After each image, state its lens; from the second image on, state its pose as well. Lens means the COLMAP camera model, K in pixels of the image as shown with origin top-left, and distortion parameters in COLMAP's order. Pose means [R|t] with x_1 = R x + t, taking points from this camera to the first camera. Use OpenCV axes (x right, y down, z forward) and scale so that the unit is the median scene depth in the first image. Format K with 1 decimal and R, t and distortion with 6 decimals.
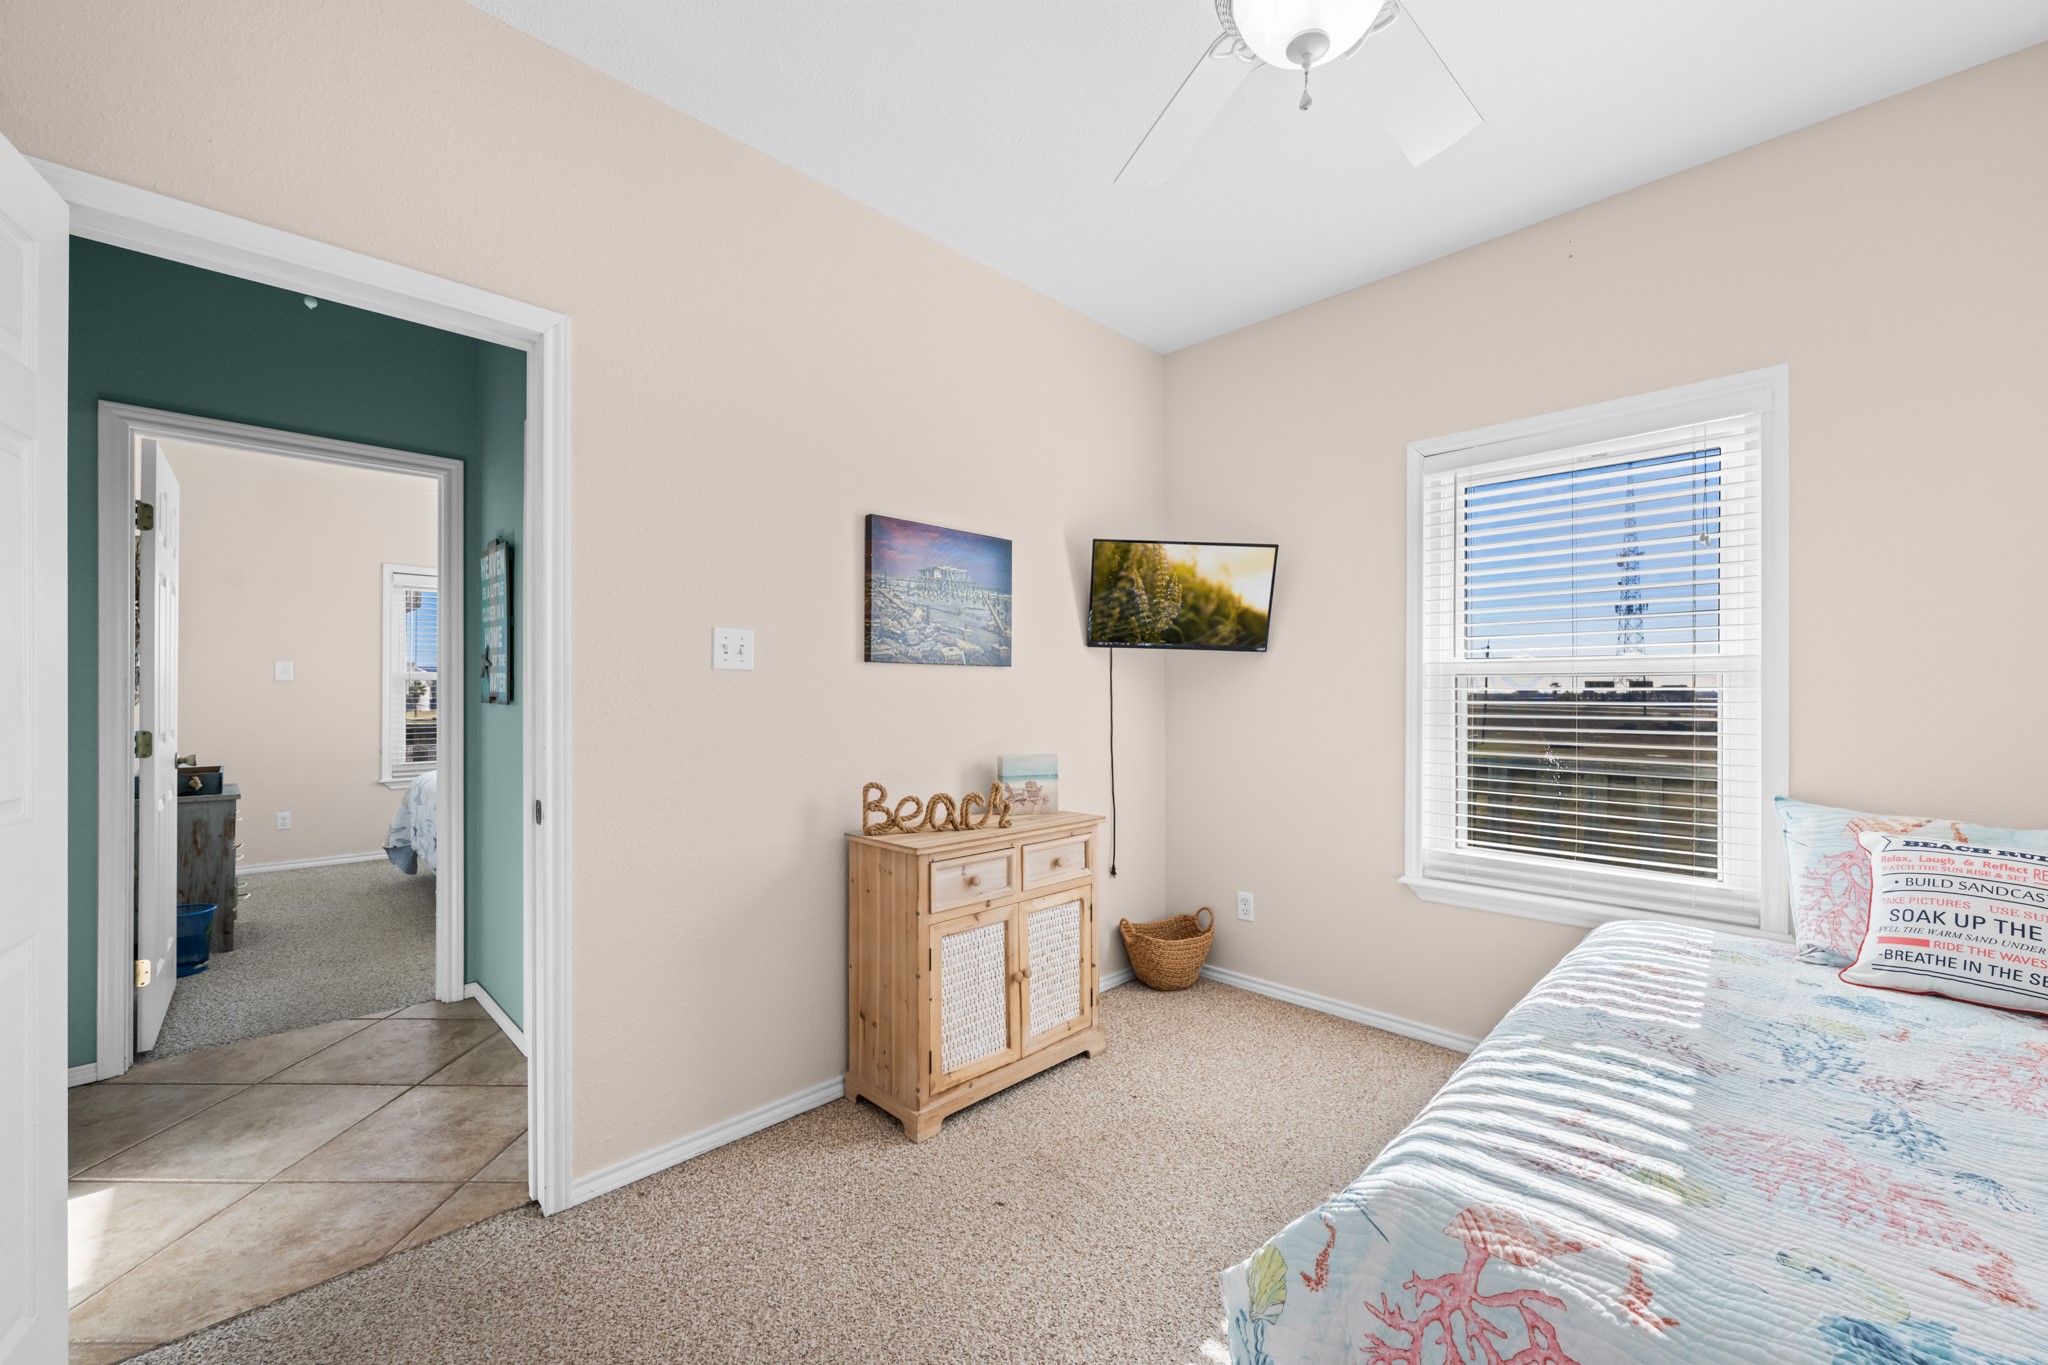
lens RADIAL K [[813.1, 0, 1031.4], [0, 813.1, 689.1], [0, 0, 1]] dist [0.001621, -0.001147]
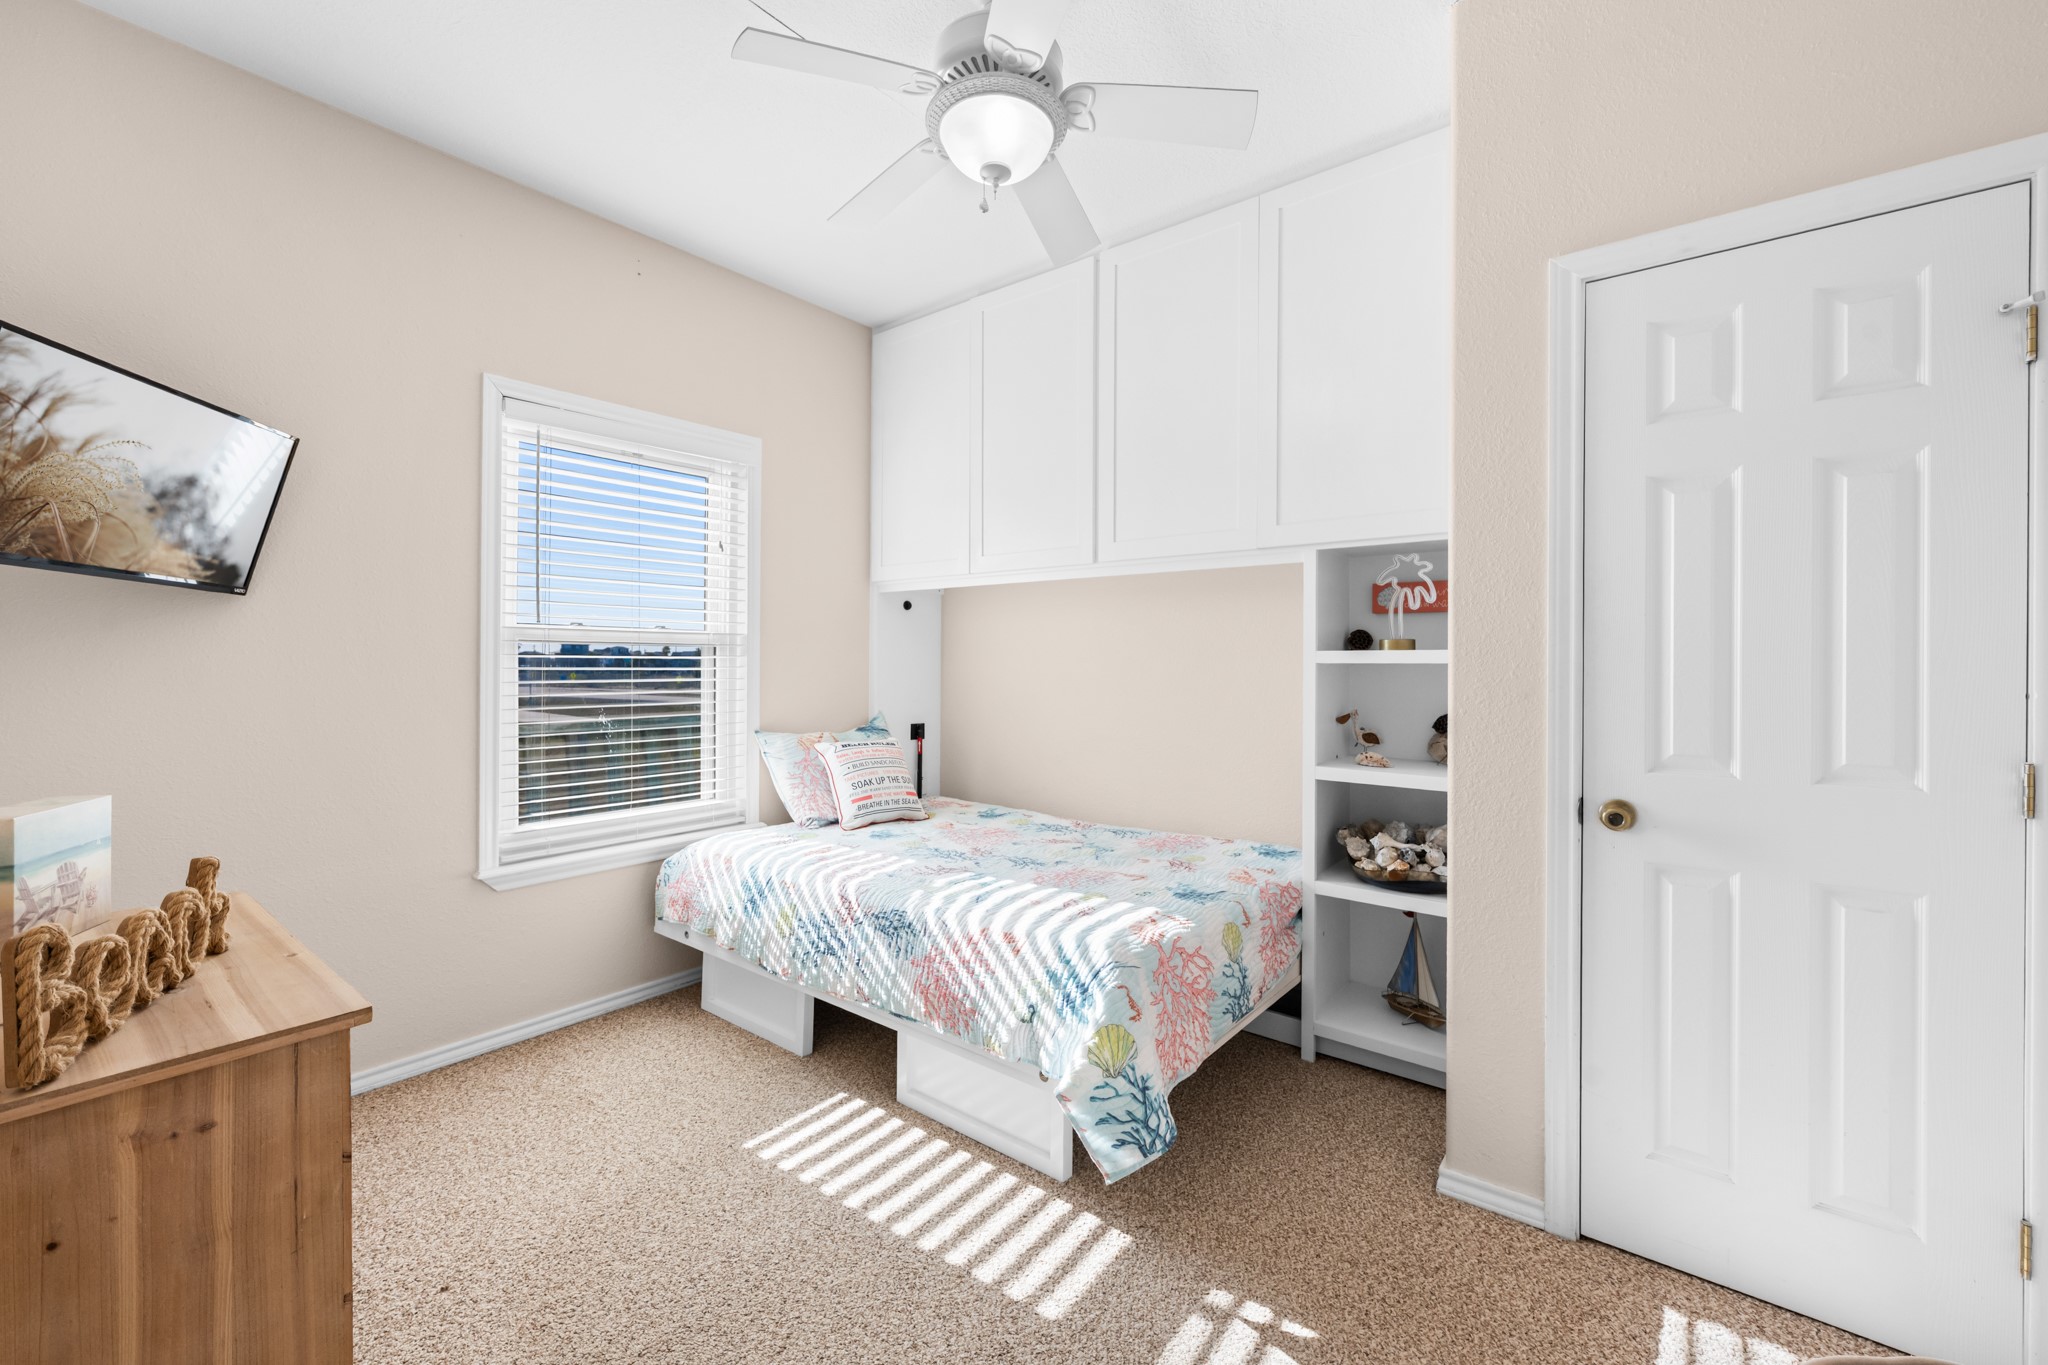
lens RADIAL K [[813.1, 0, 1027.6], [0, 813.1, 667.7], [0, 0, 1]] dist [0.001621, -0.001147]
pose [[-0.101003, -0.008956, 0.994846, -0.890538], [-0.003483, 0.999957, 0.008648, 0.004949], [-0.994880, -0.002592, -0.101029, 0.974529]]
